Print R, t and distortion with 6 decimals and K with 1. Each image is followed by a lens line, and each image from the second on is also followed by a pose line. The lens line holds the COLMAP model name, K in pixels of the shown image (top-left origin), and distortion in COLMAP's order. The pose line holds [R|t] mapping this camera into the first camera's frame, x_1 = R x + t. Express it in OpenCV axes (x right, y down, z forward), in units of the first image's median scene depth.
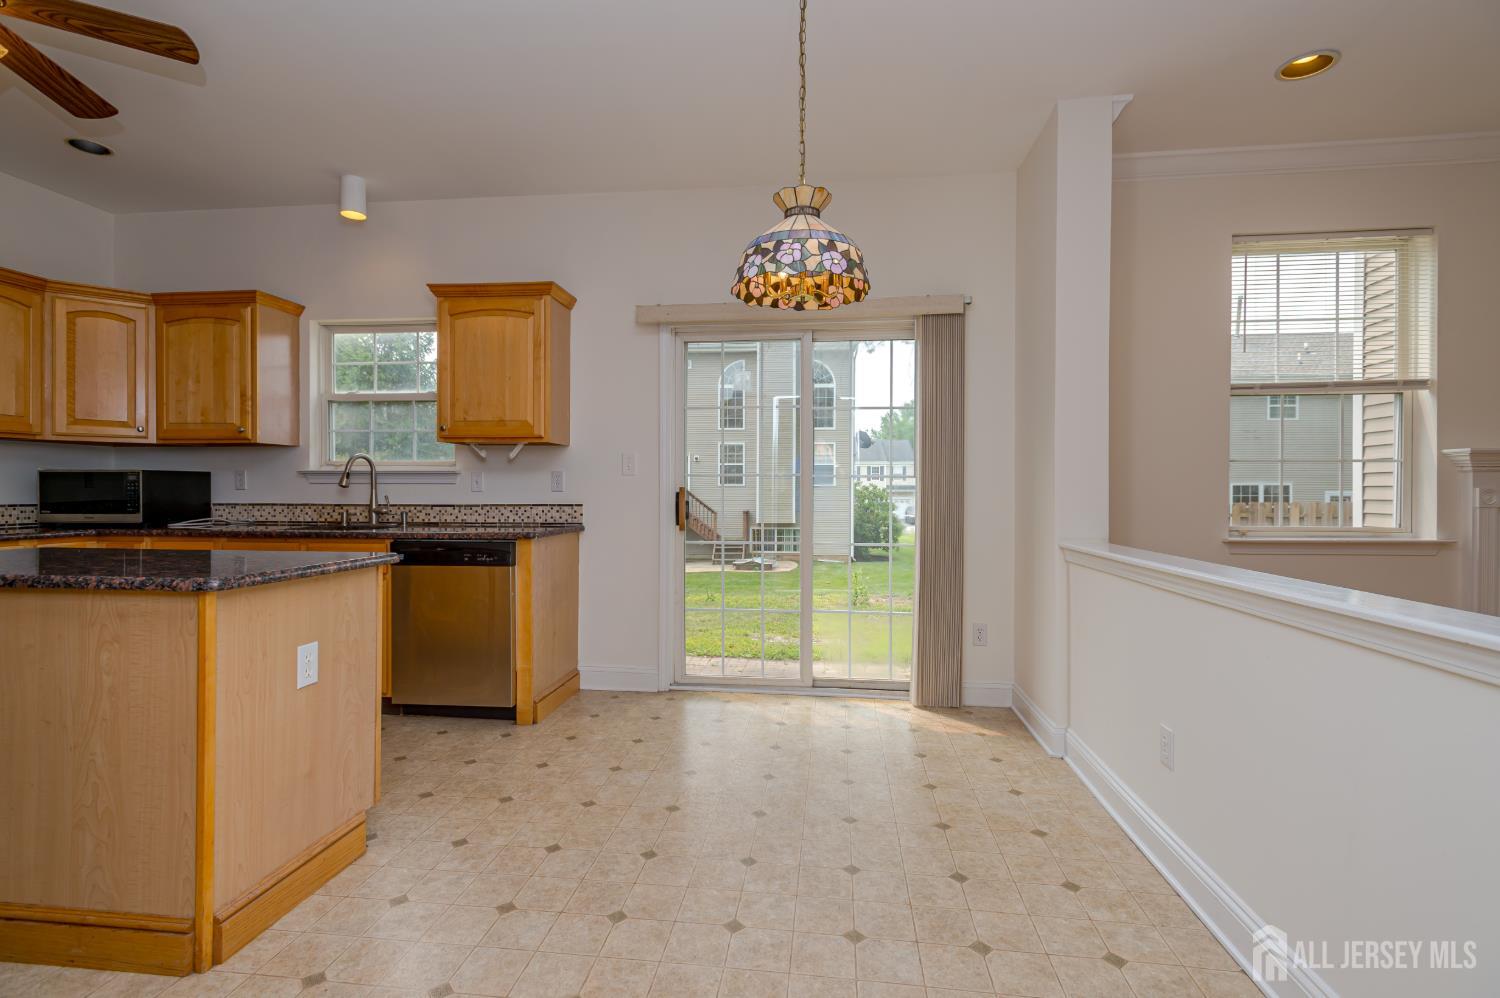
lens RADIAL K [[705.7, 0, 747.9], [0, 705.7, 498.7], [0, 0, 1]] dist [0.011929, 0.000348]
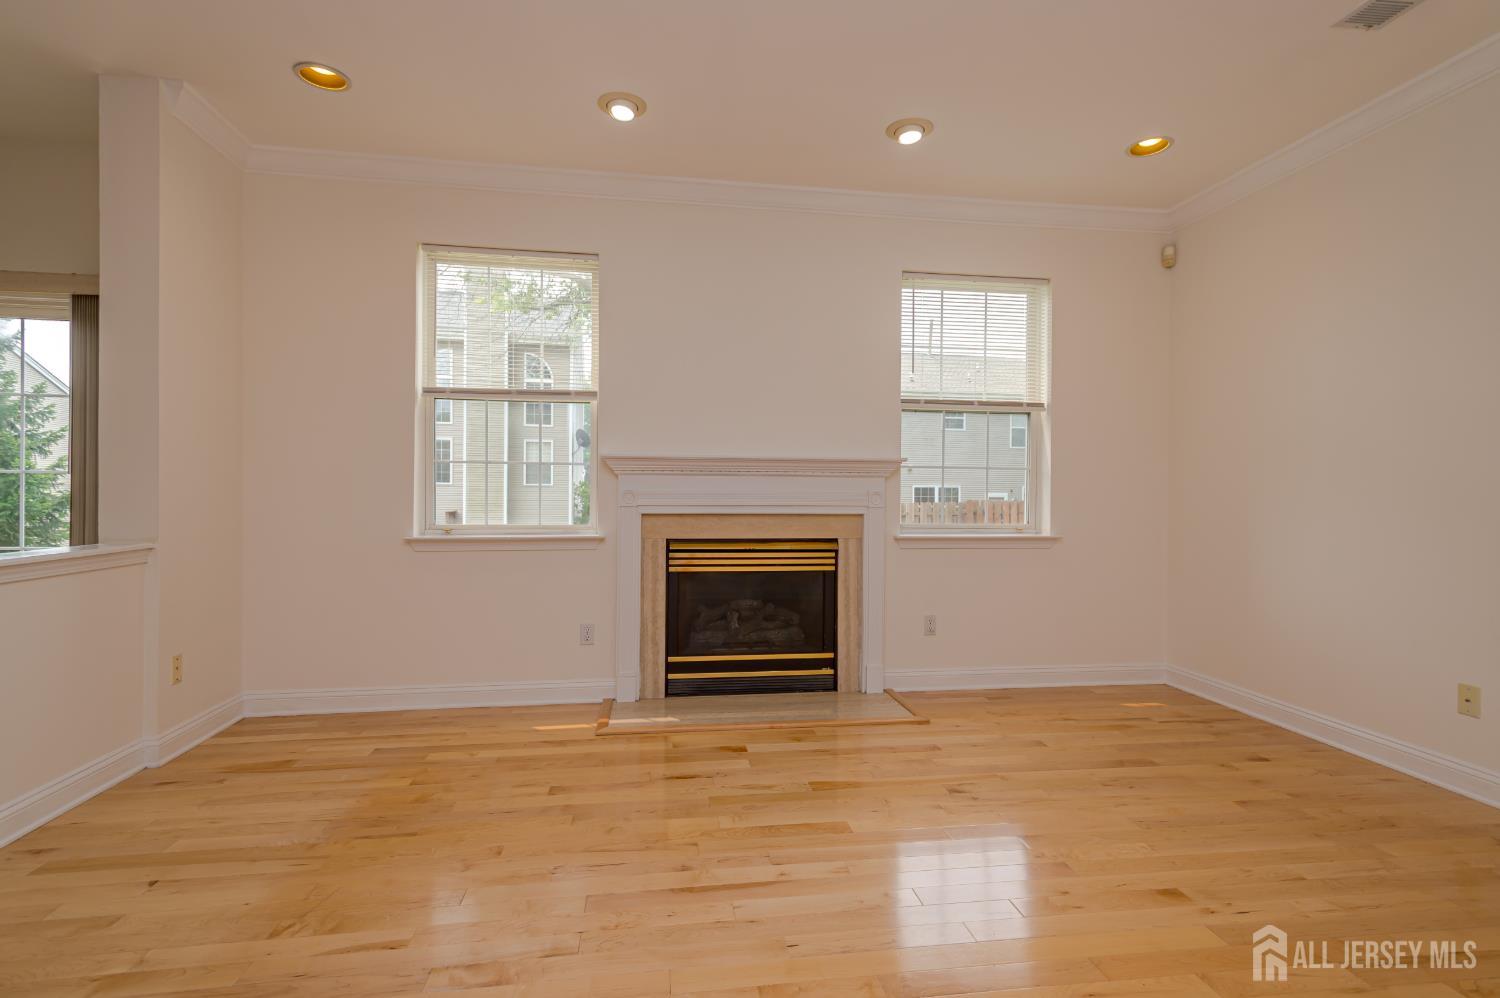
lens RADIAL K [[705.7, 0, 761.4], [0, 705.7, 500.2], [0, 0, 1]] dist [0.011929, 0.000348]
pose [[0.958173, 0.002456, 0.286179, 0.137345], [-0.003209, 0.999993, 0.002162, -0.000166], [-0.286172, -0.002990, 0.958174, -0.020083]]
